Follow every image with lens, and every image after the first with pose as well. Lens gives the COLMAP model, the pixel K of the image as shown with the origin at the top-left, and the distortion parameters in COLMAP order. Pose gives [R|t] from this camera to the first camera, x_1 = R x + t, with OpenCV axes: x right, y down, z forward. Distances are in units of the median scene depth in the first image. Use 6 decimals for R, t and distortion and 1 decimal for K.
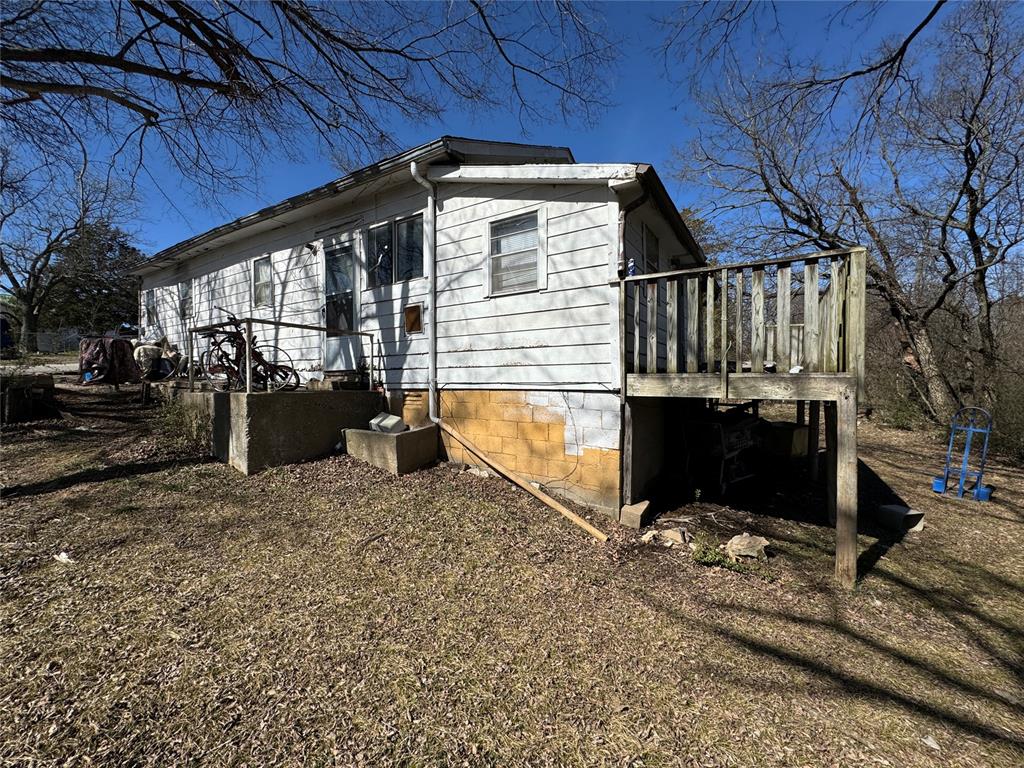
lens RADIAL K [[410.1, 0, 510.1], [0, 410.1, 384.4], [0, 0, 1]] dist [-0.000413, 0.000243]
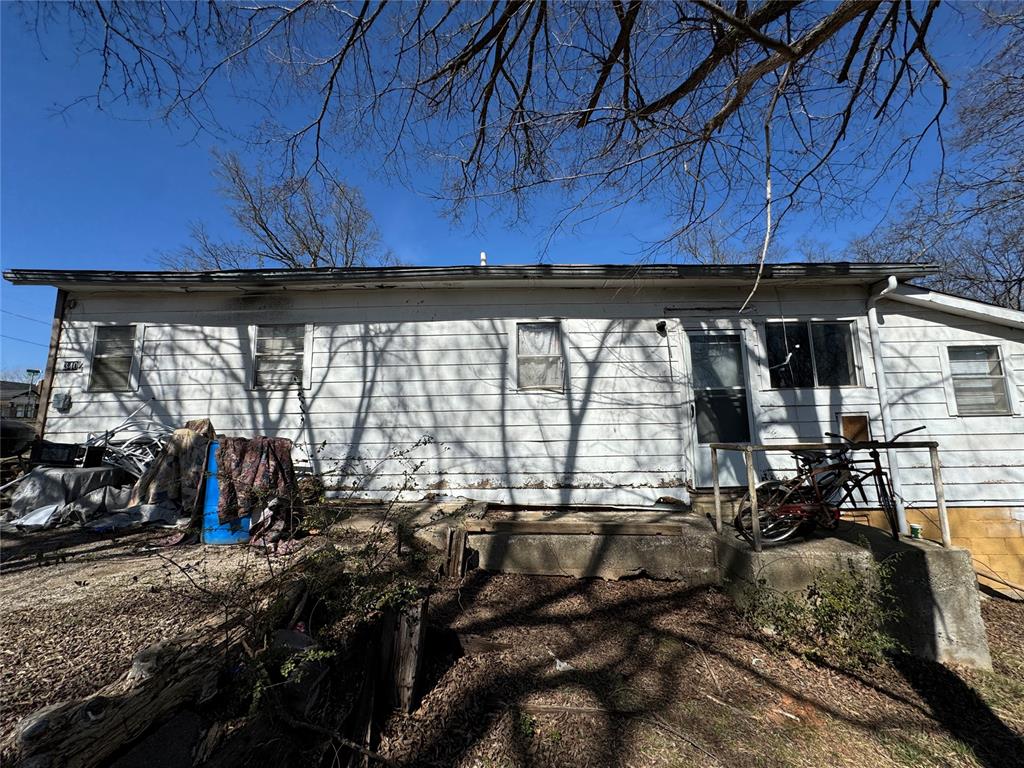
lens RADIAL K [[410.1, 0, 511.8], [0, 410.1, 385.2], [0, 0, 1]] dist [-0.000413, 0.000243]
pose [[0.853360, 0.064102, 0.517366, -1.335886], [0.017058, 0.988447, -0.150604, -0.129499], [-0.521043, 0.137345, 0.842407, 0.599085]]
